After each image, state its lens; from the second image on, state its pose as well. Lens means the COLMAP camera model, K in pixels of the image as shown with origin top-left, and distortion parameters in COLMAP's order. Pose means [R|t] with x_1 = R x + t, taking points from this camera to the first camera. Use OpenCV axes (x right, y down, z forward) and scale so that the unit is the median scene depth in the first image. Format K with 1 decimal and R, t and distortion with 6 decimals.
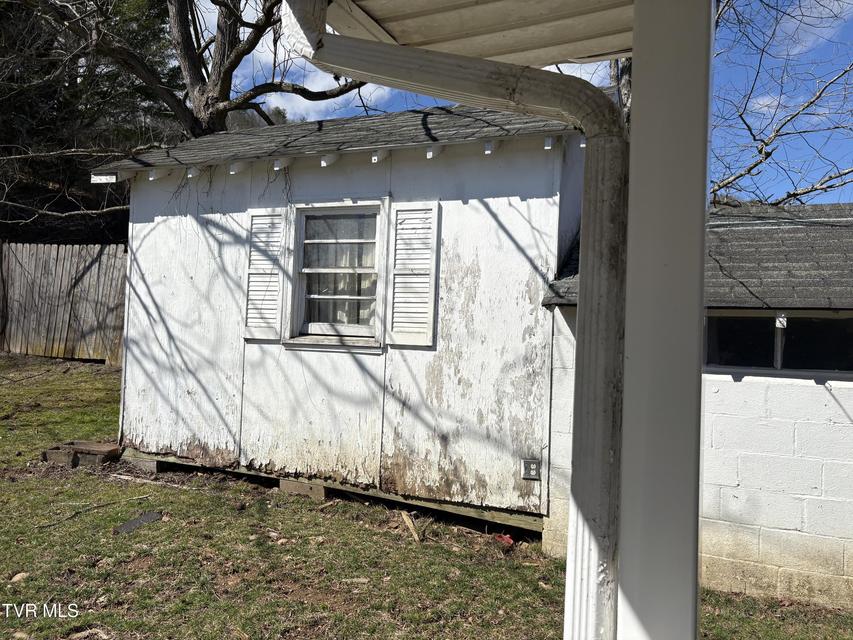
lens RADIAL K [[638.9, 0, 425.3], [0, 638.9, 312.7], [0, 0, 1]] dist [0.040149, -0.044130]
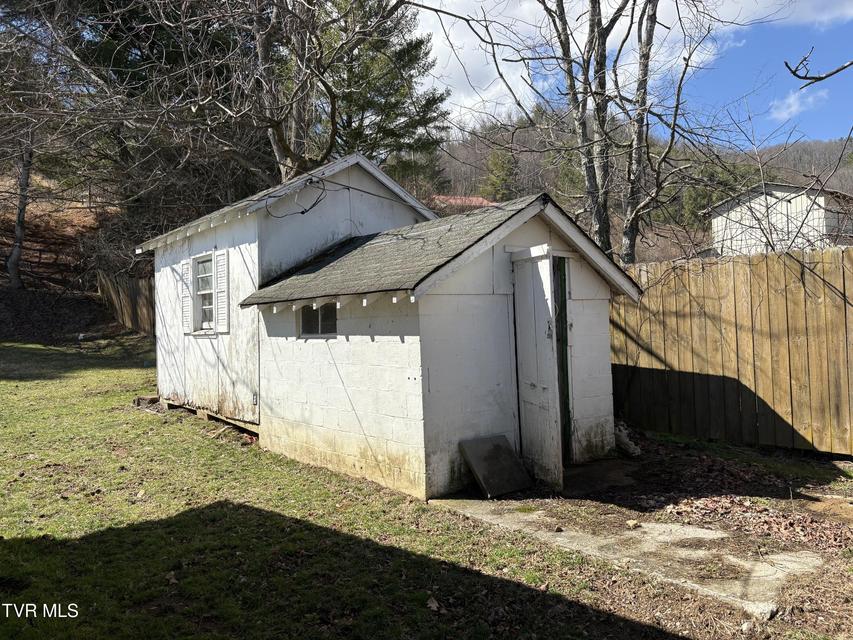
lens RADIAL K [[638.9, 0, 429.9], [0, 638.9, 324.2], [0, 0, 1]] dist [0.040149, -0.044130]
pose [[0.876720, -0.061887, -0.477004, 1.321216], [0.075121, 0.997136, 0.008701, 0.056706], [0.475100, -0.043461, 0.878858, -0.280556]]
